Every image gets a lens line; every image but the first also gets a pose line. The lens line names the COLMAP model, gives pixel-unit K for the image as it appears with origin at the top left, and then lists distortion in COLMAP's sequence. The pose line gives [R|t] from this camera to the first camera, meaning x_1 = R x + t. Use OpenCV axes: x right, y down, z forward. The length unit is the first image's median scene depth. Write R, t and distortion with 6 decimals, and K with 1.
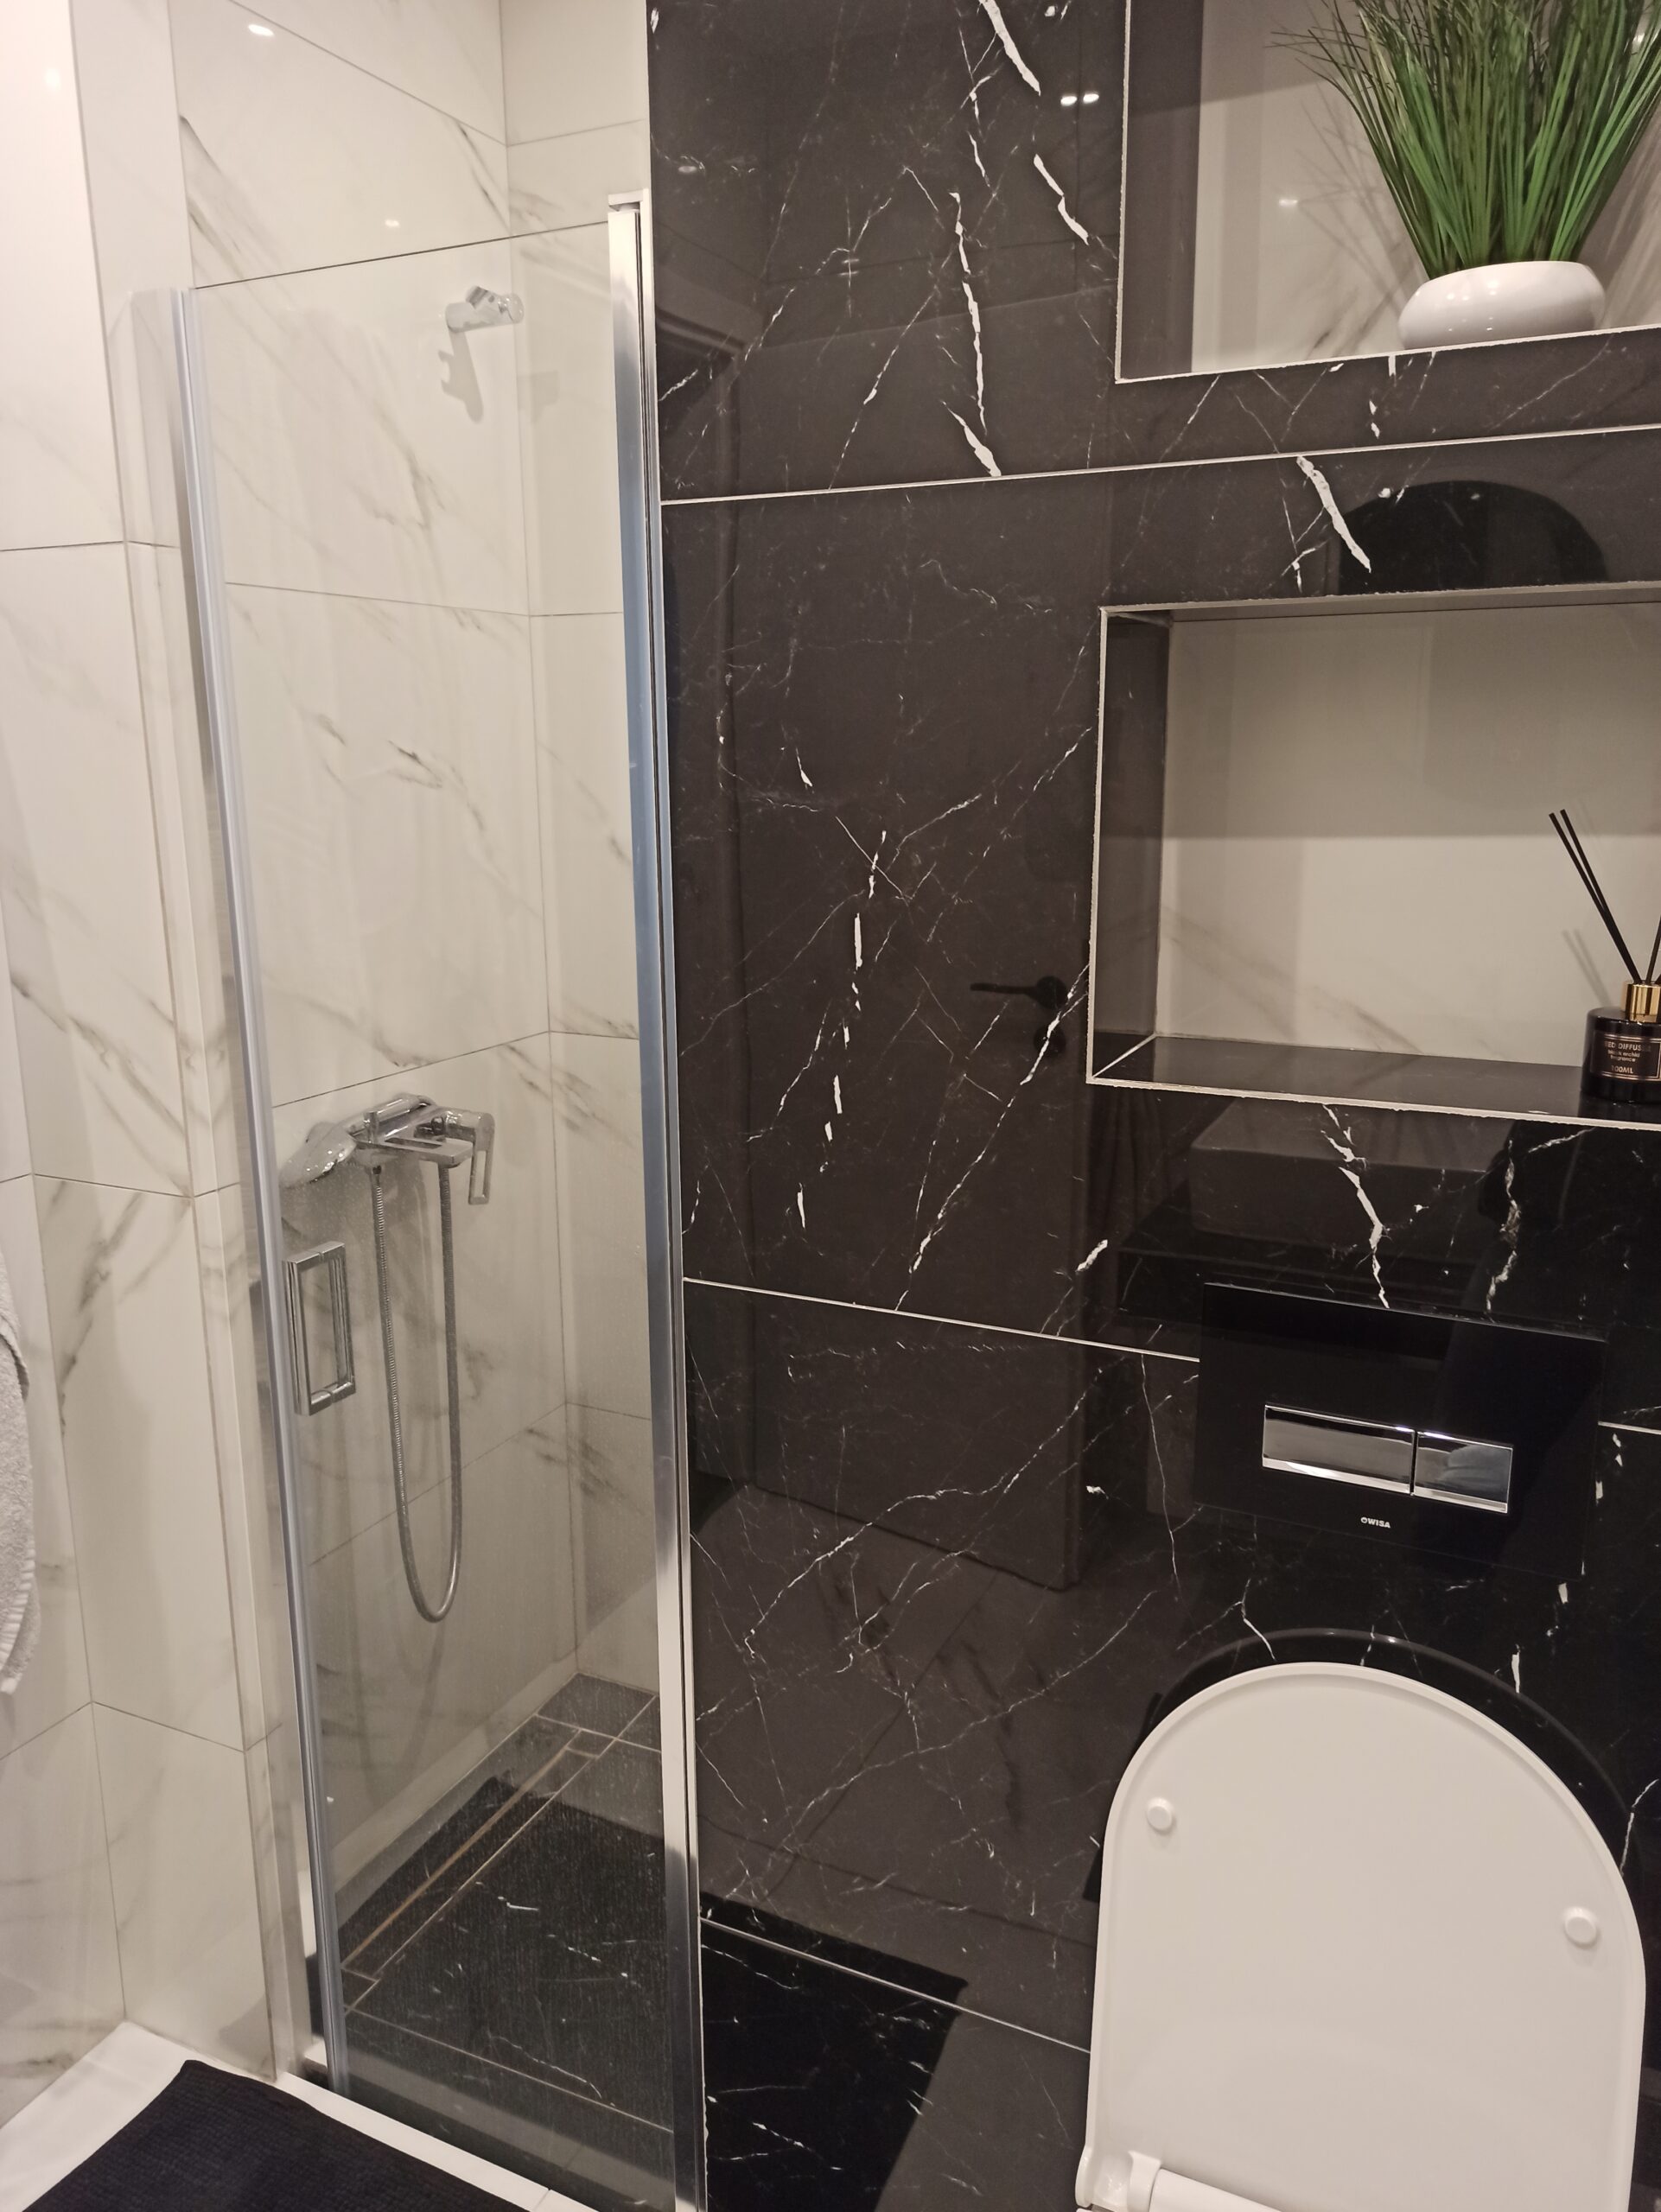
lens RADIAL K [[1638.0, 0, 835.1], [0, 1638.0, 1102.9], [0, 0, 1]] dist [0.074908, -0.088176]
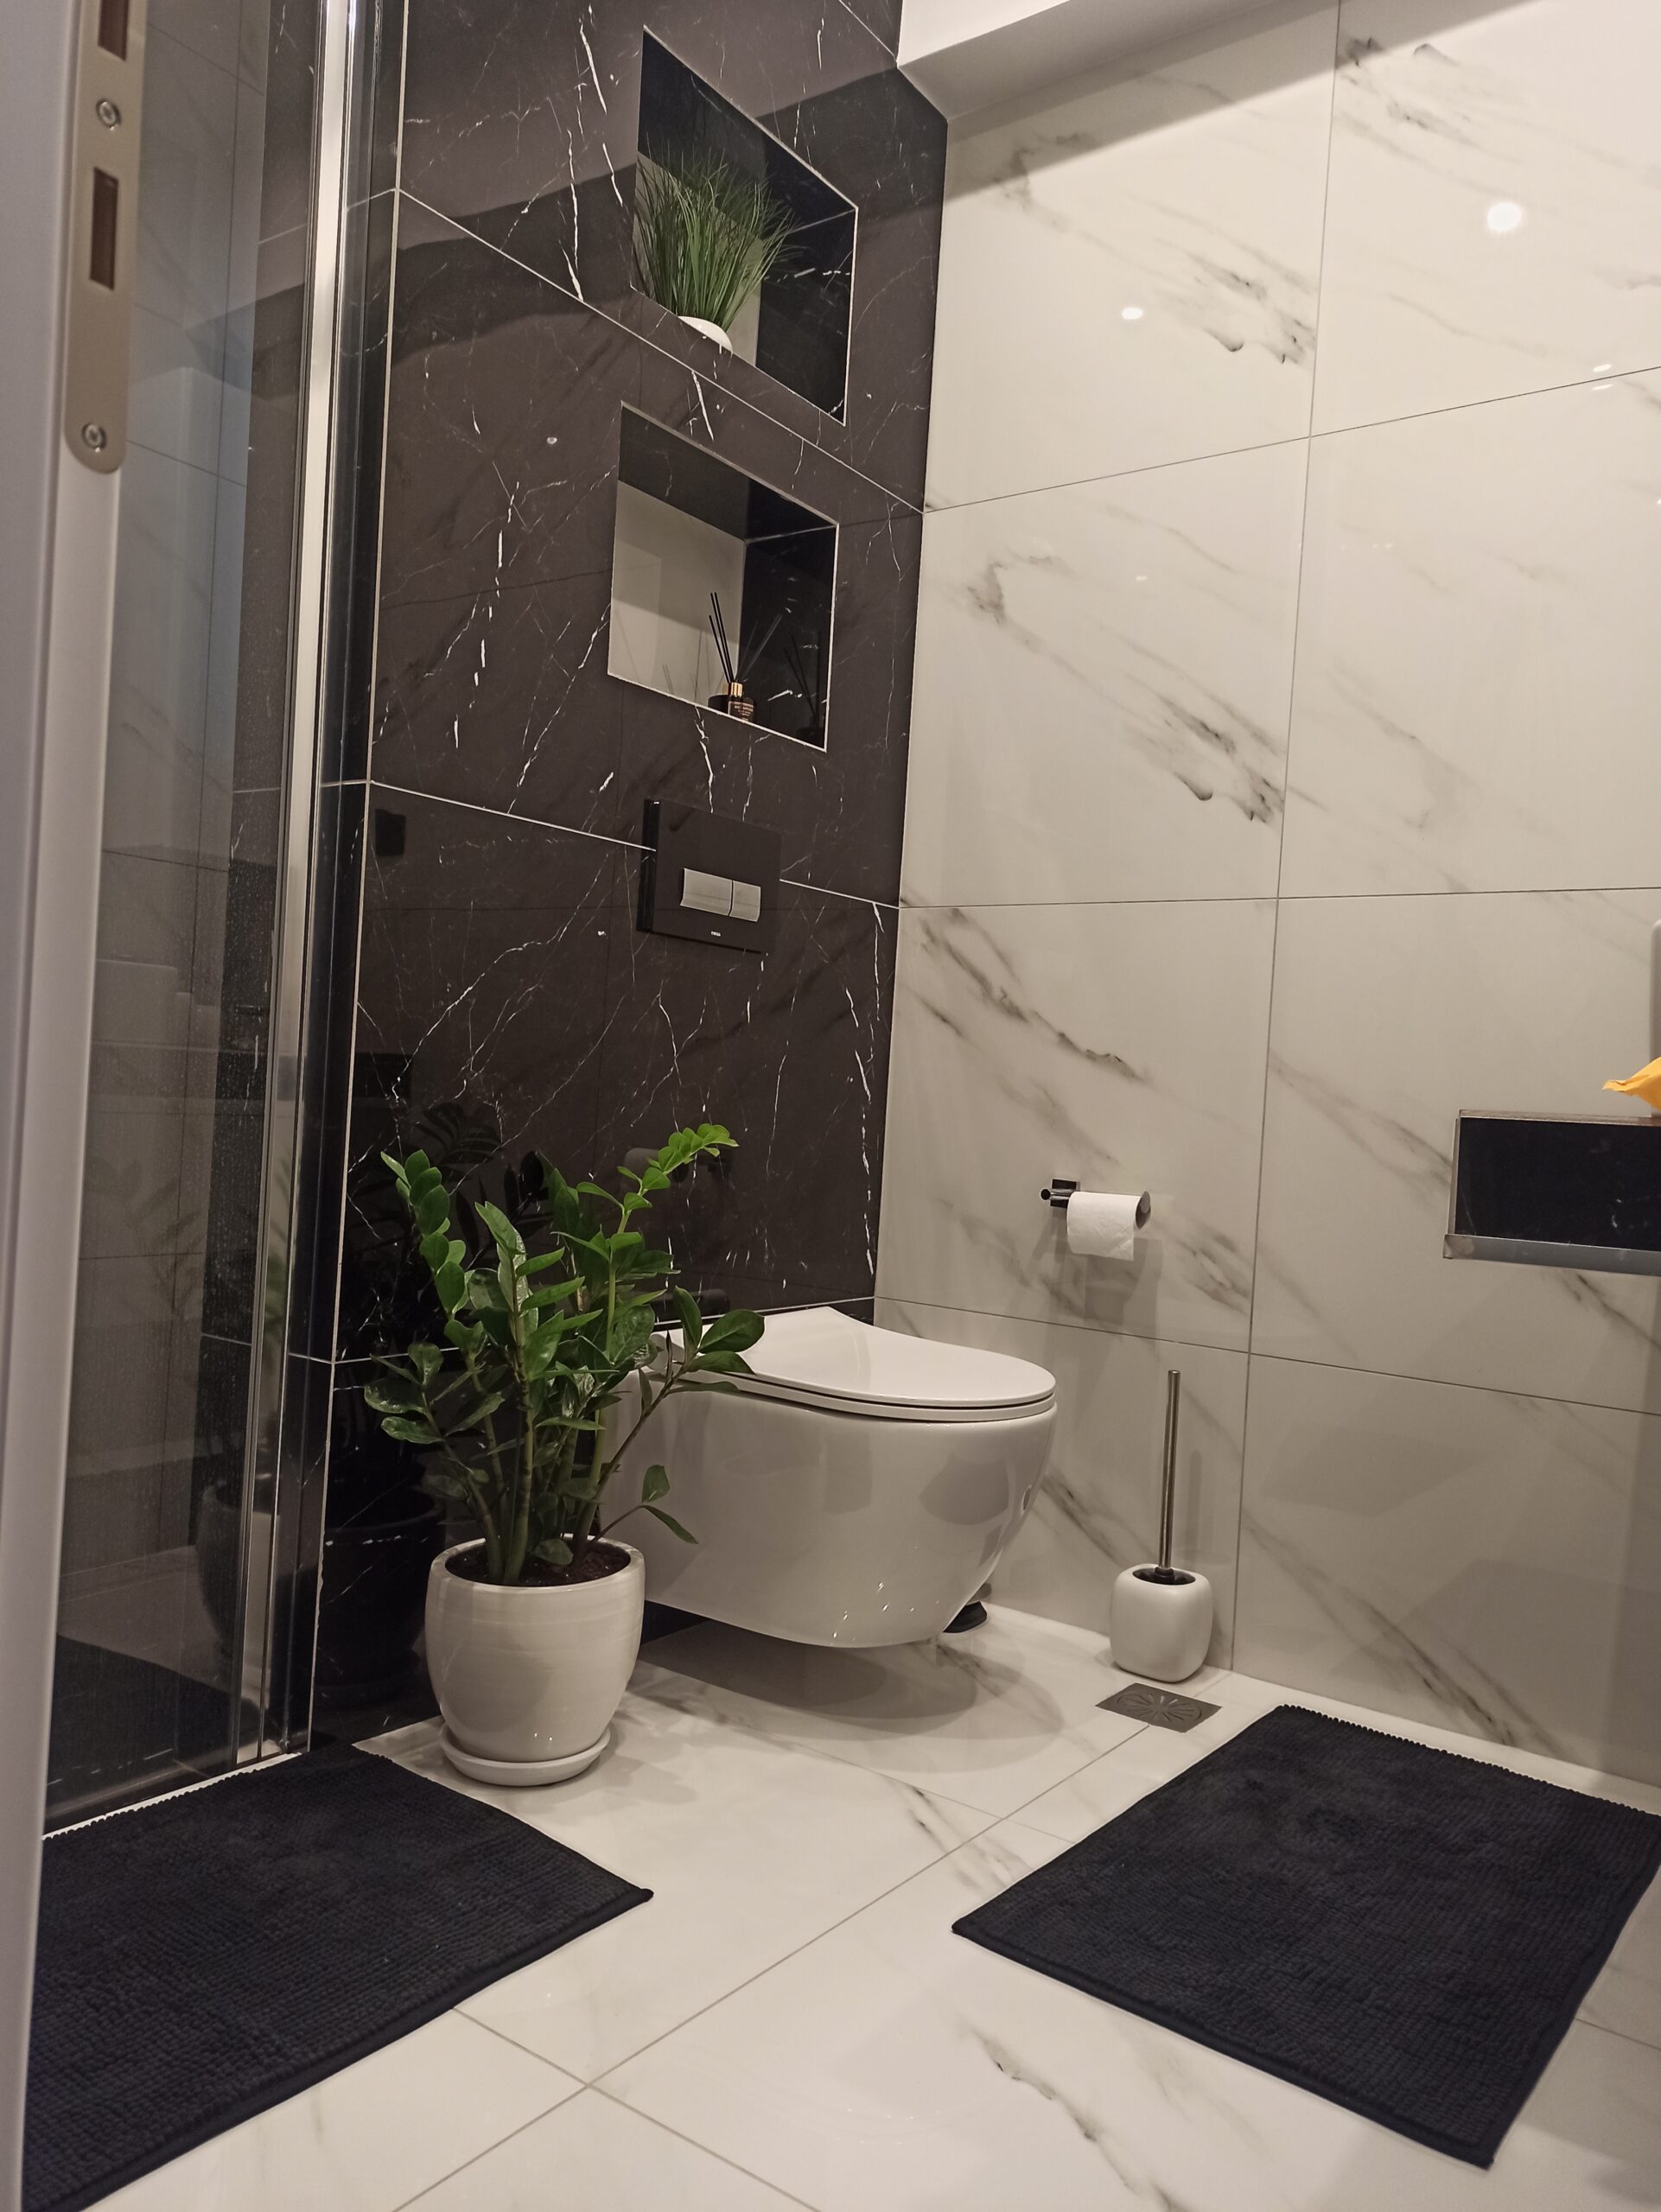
lens RADIAL K [[1638.0, 0, 835.1], [0, 1638.0, 1102.9], [0, 0, 1]] dist [0.074908, -0.088176]
pose [[0.184189, 0.012038, 0.982817, -1.368682], [0.157873, 0.986580, -0.041671, 0.496233], [-0.970129, 0.162835, 0.179816, 0.508841]]
